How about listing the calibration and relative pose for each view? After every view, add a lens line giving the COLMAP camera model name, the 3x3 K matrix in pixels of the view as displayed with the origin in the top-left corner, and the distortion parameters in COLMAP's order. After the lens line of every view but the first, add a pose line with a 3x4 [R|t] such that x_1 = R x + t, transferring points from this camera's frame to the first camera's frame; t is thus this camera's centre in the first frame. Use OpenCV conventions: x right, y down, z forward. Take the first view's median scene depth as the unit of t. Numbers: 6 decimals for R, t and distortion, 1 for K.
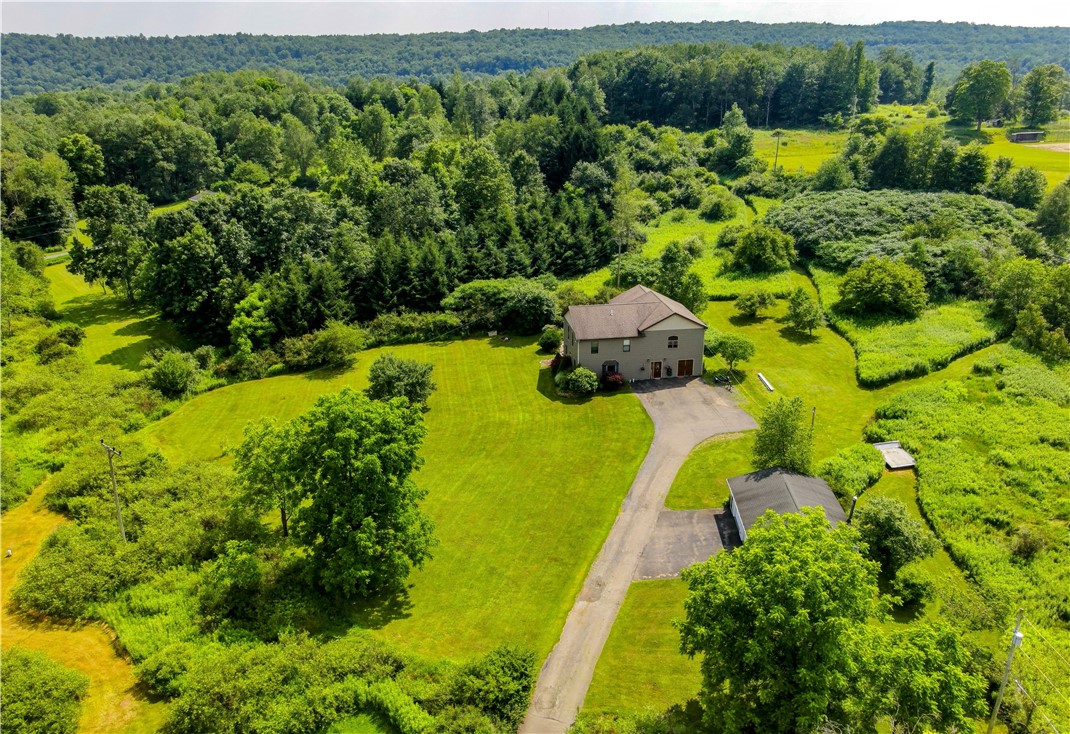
lens RADIAL K [[881.2, 0, 531.9], [0, 881.2, 372.4], [0, 0, 1]] dist [0.040040, 0.003519]
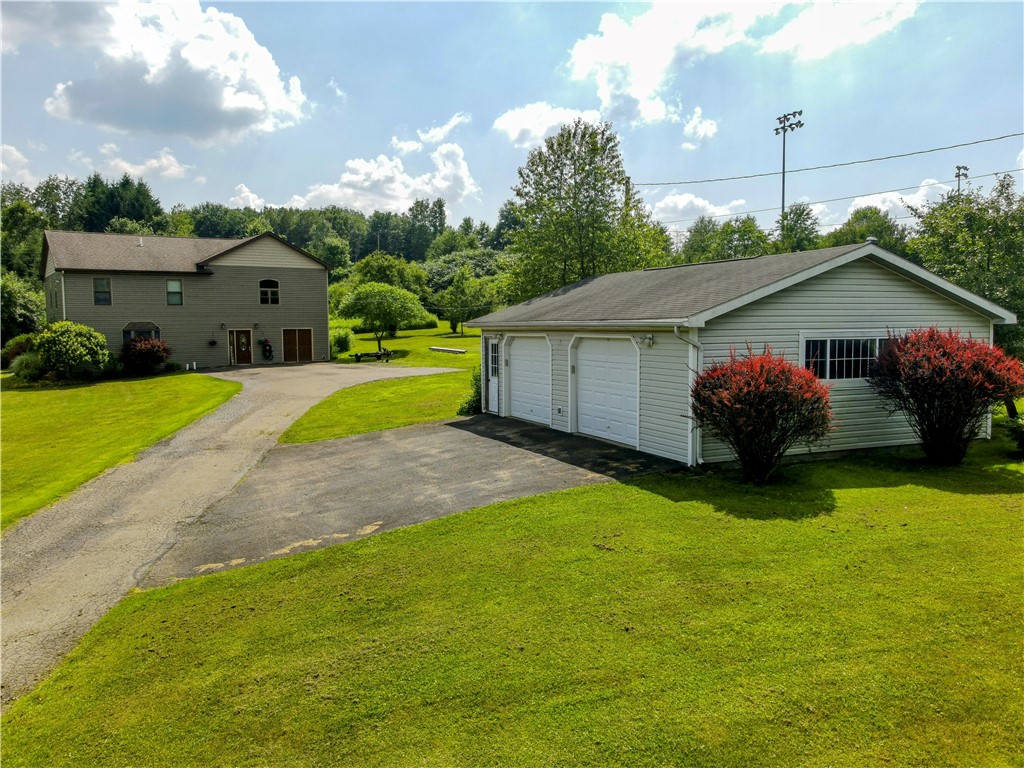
lens RADIAL K [[826.8, 0, 507.9], [0, 826.8, 384.0], [0, 0, 1]] dist [0.009460, -0.016868]
pose [[0.901167, -0.032750, 0.432233, 0.066489], [0.153659, 0.956525, -0.247889, 0.147958], [-0.405323, 0.289806, 0.867021, 0.482726]]
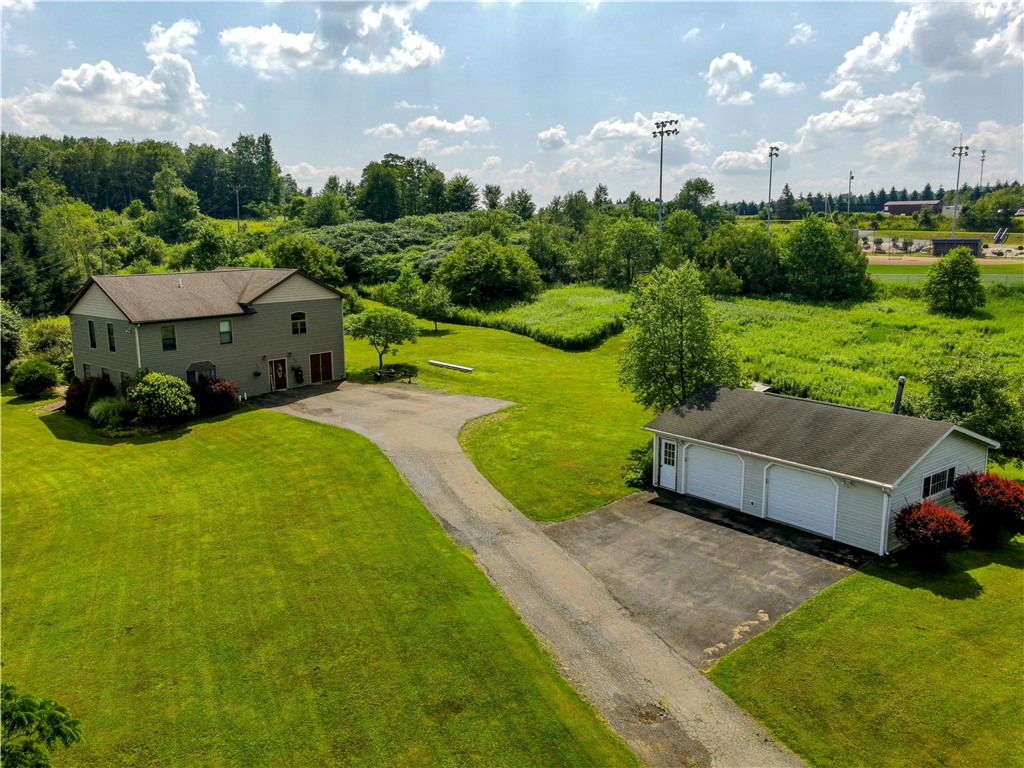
lens RADIAL K [[826.8, 0, 511.0], [0, 826.8, 388.4], [0, 0, 1]] dist [0.009460, -0.016868]
pose [[0.757780, -0.119206, 0.641529, -0.083916], [0.229975, 0.968875, -0.091617, 0.082889], [-0.610640, 0.216961, 0.761608, 0.457351]]
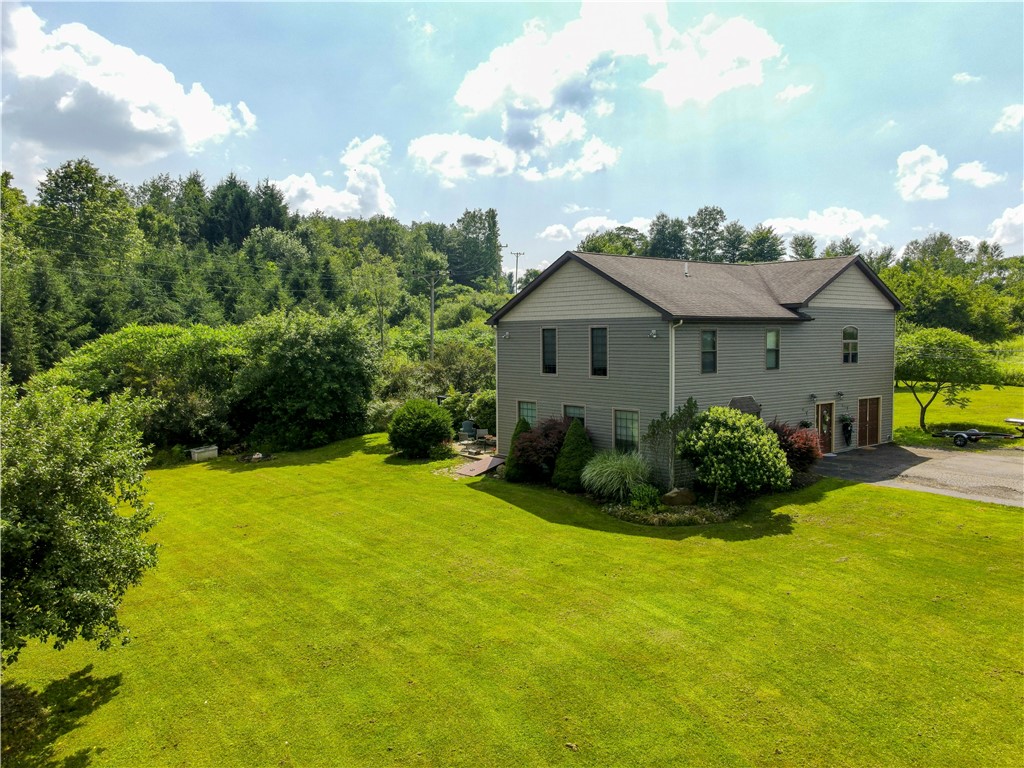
lens RADIAL K [[826.8, 0, 511.6], [0, 826.8, 380.1], [0, 0, 1]] dist [0.009460, -0.016868]
pose [[0.862916, -0.025247, 0.504717, -0.114422], [0.175157, 0.951782, -0.251856, 0.035479], [-0.474022, 0.305736, 0.825730, 0.723255]]
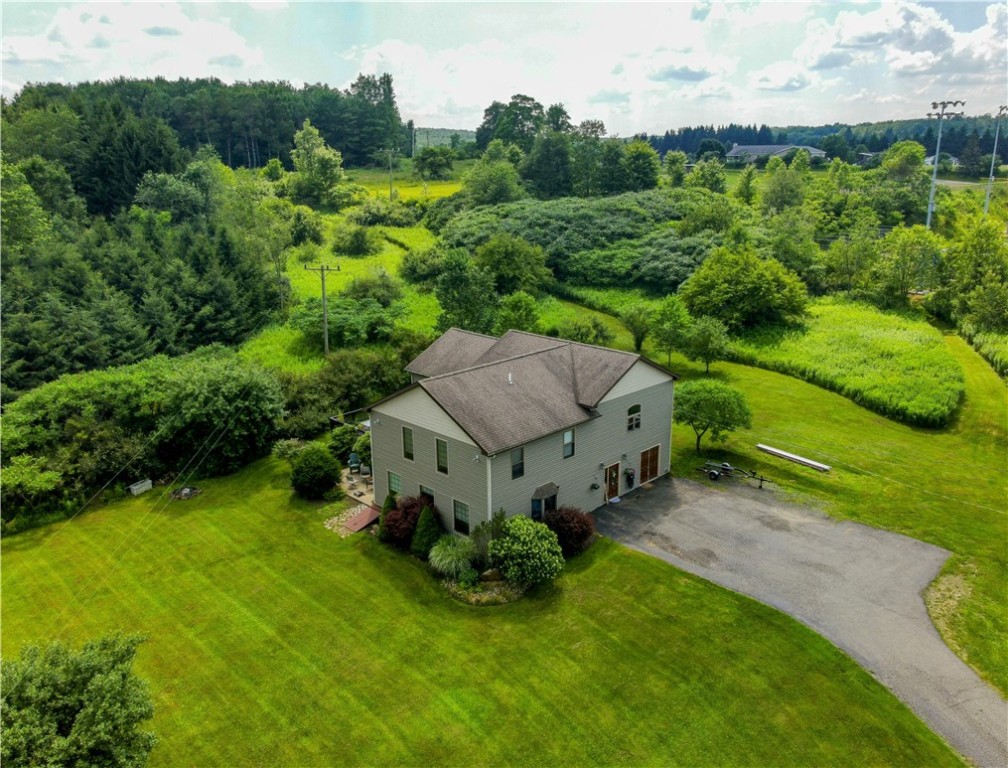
lens RADIAL K [[828.8, 0, 512.9], [0, 828.8, 384.9], [0, 0, 1]] dist [-0.005226, 0.012397]
pose [[0.802966, -0.161639, 0.573689, -0.135710], [0.208083, 0.977985, -0.015694, -0.053359], [-0.558523, 0.131976, 0.818923, 0.605586]]
